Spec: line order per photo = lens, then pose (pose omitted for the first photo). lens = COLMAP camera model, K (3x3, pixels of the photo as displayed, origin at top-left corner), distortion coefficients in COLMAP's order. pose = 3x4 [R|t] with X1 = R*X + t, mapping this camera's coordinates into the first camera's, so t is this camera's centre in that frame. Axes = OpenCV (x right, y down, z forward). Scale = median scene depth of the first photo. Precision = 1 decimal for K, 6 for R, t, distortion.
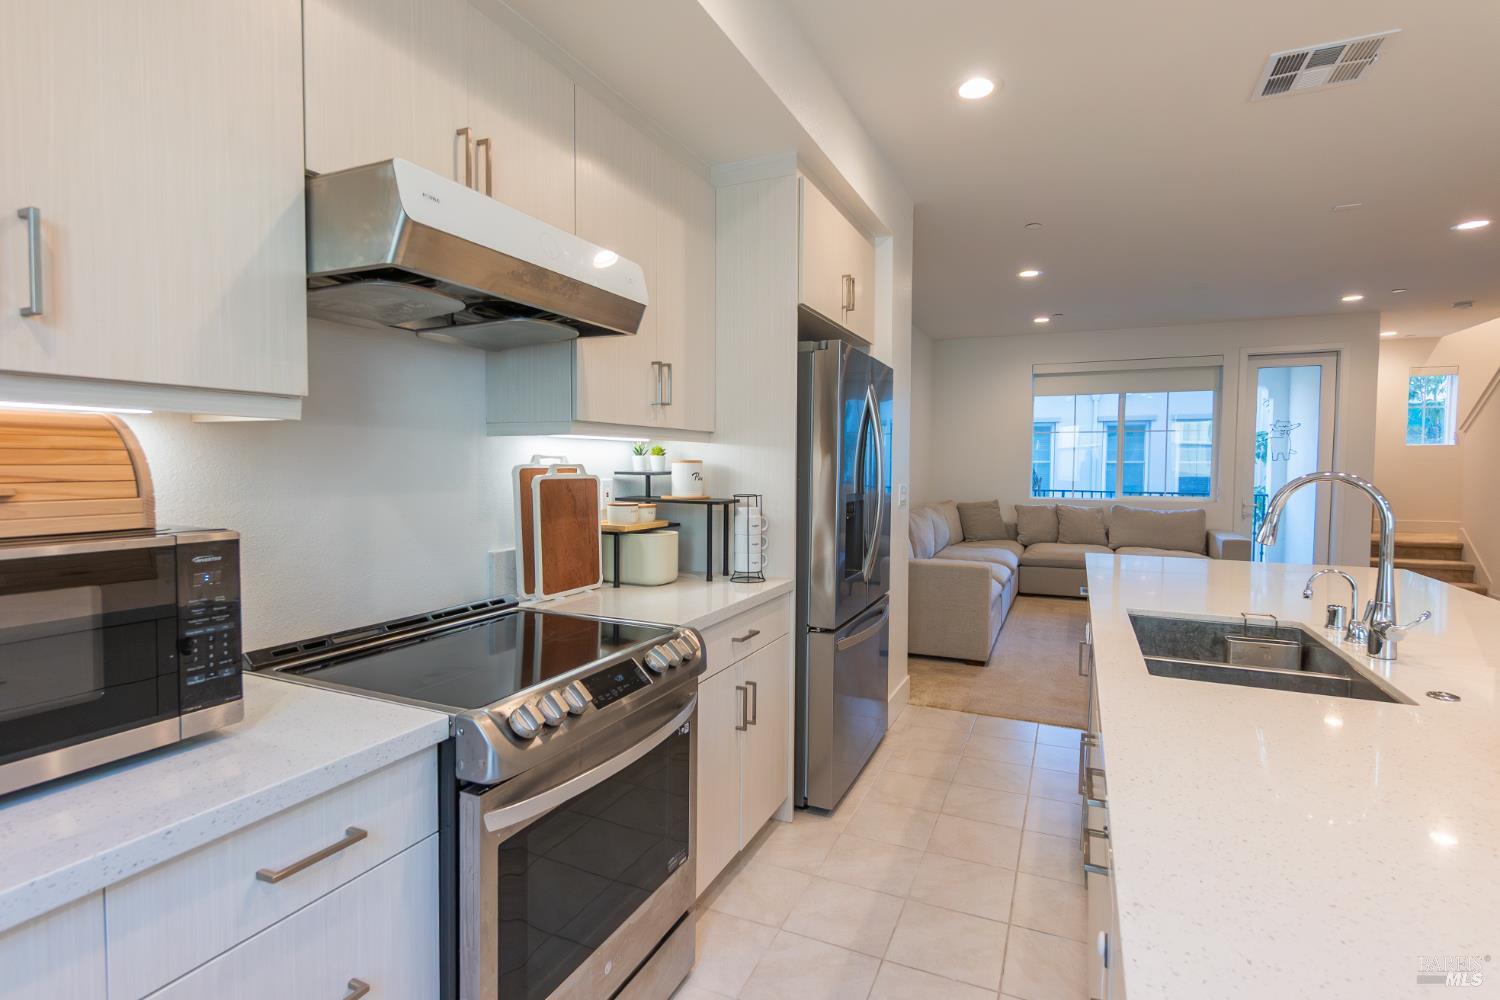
lens RADIAL K [[724.3, 0, 745.4], [0, 724.3, 499.9], [0, 0, 1]] dist [0.006422, -0.001422]
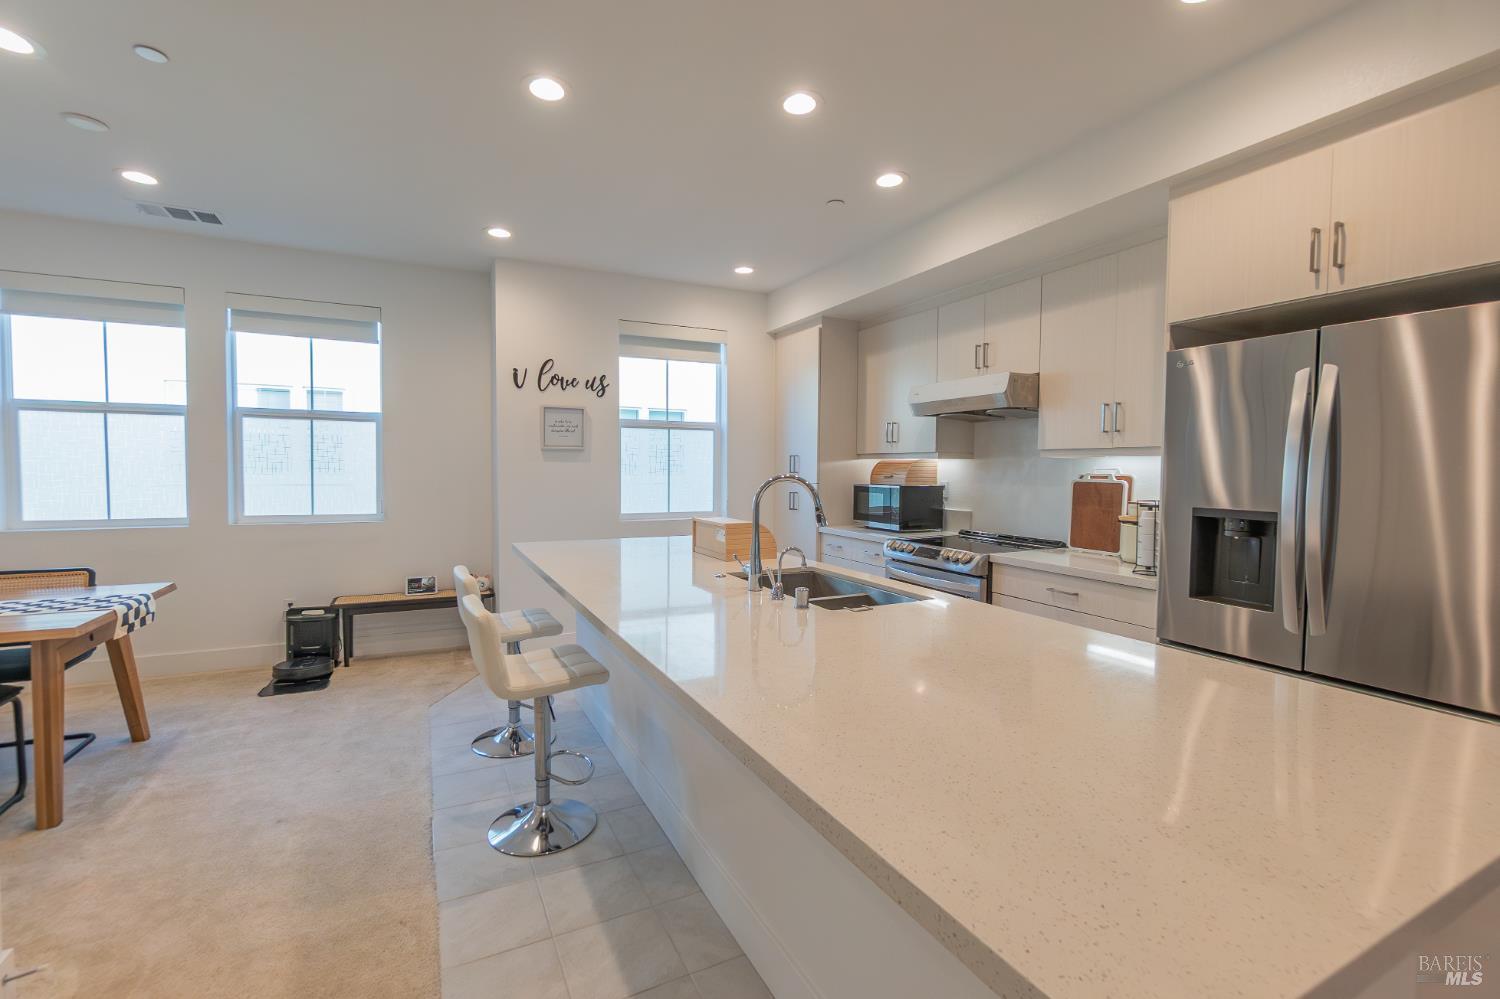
lens RADIAL K [[647.2, 0, 753.4], [0, 647.2, 494.4], [0, 0, 1]] dist [-0.000410, -0.000098]
pose [[-0.617275, 0.020334, -0.786485, 1.257085], [-0.051981, 0.996428, 0.066559, -0.053014], [0.785029, 0.081967, -0.614013, 1.170327]]
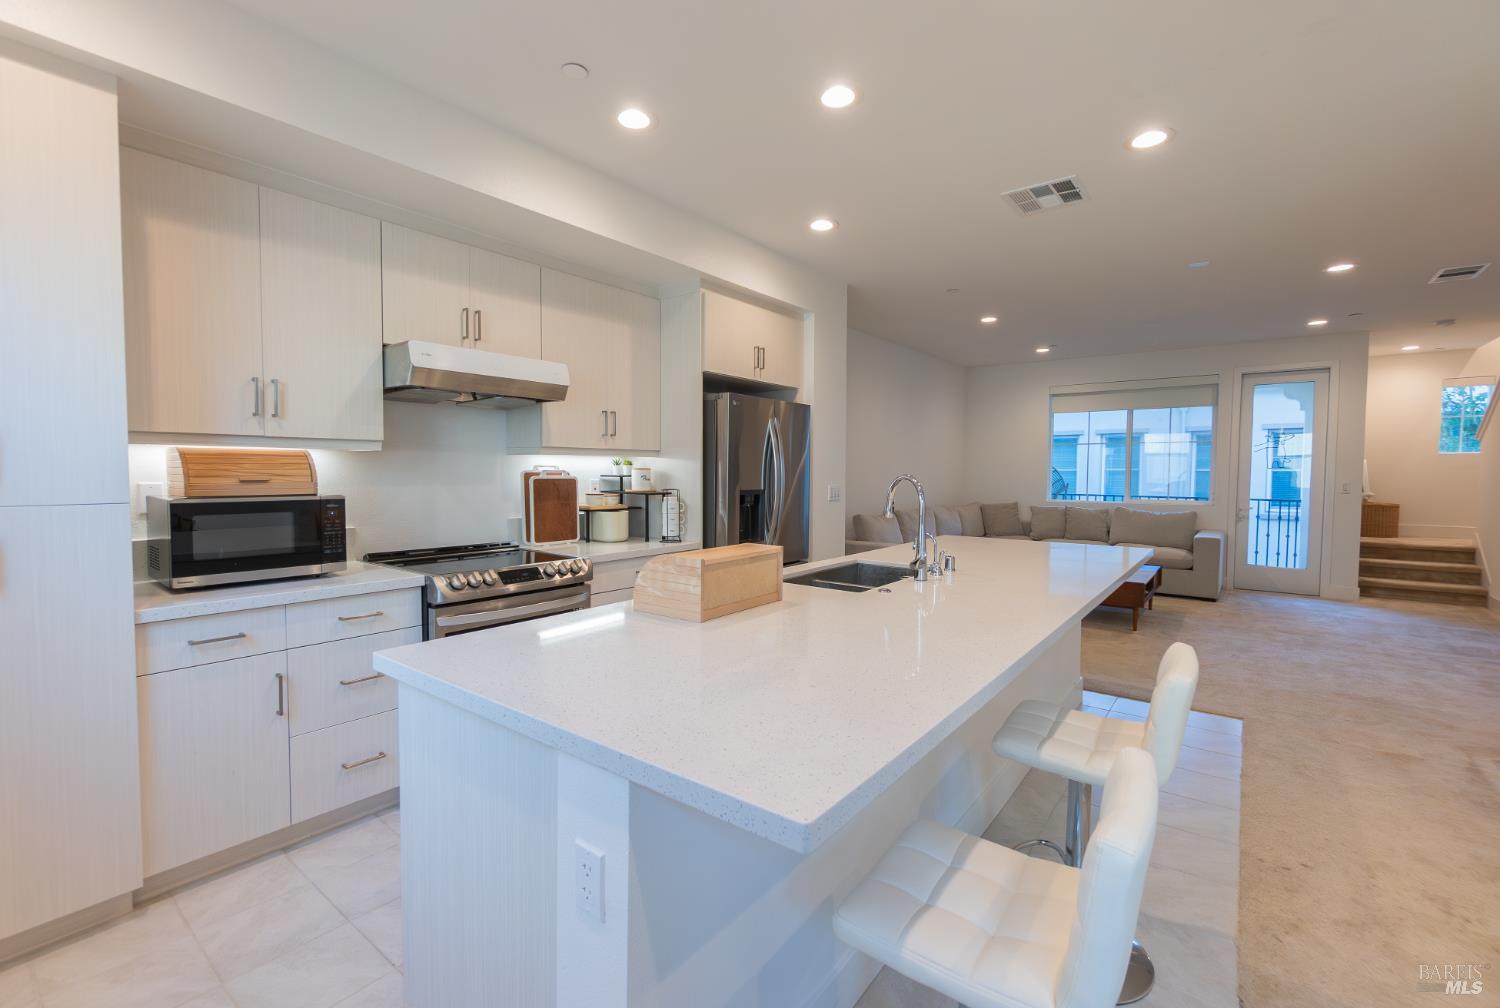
lens RADIAL K [[648.6, 0, 755.3], [0, 648.6, 503.0], [0, 0, 1]] dist [0.002167, 0.001697]
pose [[0.975080, 0.011536, -0.221552, 0.531899], [-0.011851, 0.999930, -0.000093, 0.022693], [0.221535, 0.002716, 0.975149, -0.397081]]
